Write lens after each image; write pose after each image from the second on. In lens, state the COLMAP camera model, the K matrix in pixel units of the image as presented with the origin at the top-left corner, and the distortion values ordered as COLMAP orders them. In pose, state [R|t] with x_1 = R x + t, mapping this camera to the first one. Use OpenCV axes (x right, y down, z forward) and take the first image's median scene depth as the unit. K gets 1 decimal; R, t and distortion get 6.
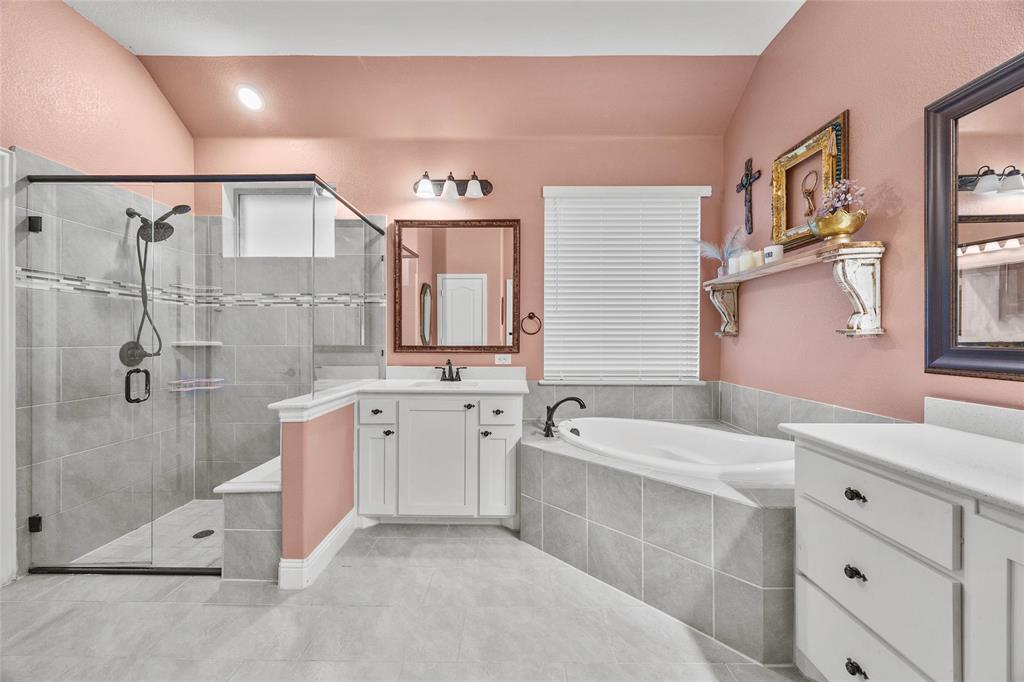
lens RADIAL K [[393.3, 0, 515.2], [0, 393.3, 339.4], [0, 0, 1]] dist [-0.001471, -0.000040]
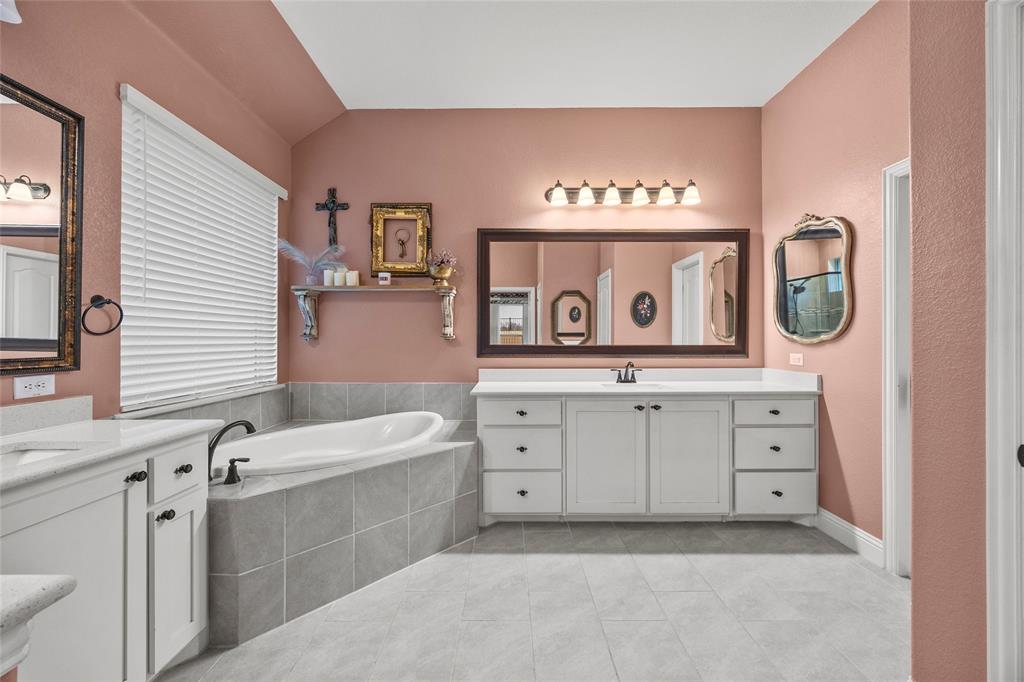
lens RADIAL K [[393.3, 0, 515.2], [0, 393.3, 339.4], [0, 0, 1]] dist [-0.001471, -0.000040]
pose [[-0.018762, 0.000098, 0.999824, -0.598185], [0.002690, 0.999996, -0.000047, -0.005357], [-0.999820, 0.002689, -0.018762, 0.491582]]
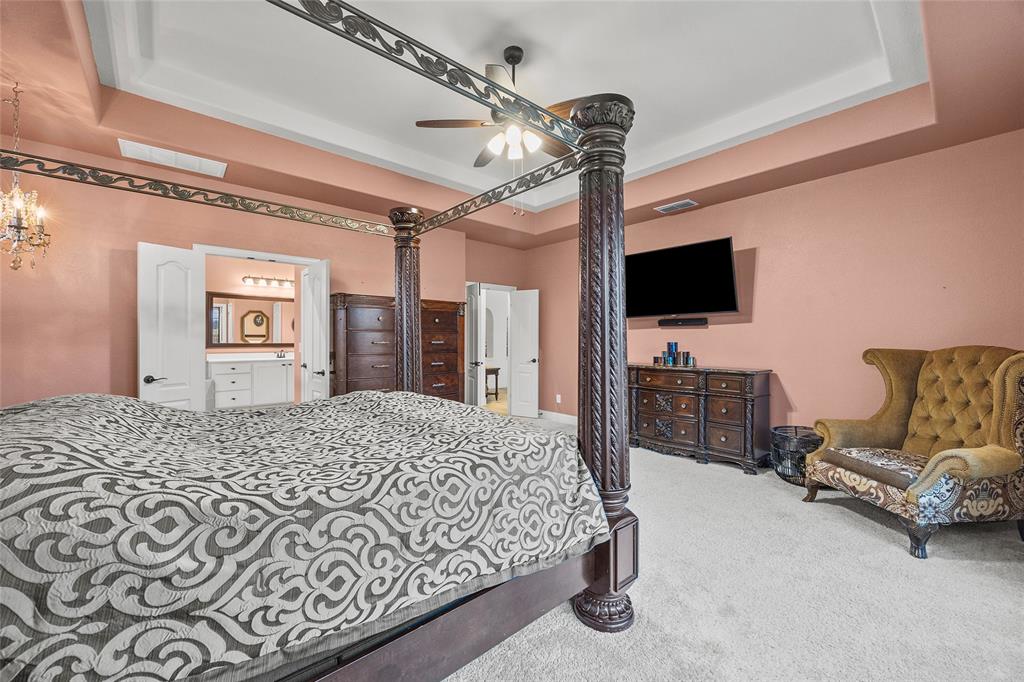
lens RADIAL K [[393.3, 0, 515.2], [0, 393.3, 339.4], [0, 0, 1]] dist [-0.001471, -0.000040]
pose [[-0.677739, -0.005801, 0.735280, -2.874386], [-0.000818, 0.999974, 0.007135, -0.034184], [-0.735302, 0.004234, -0.677726, 0.860843]]
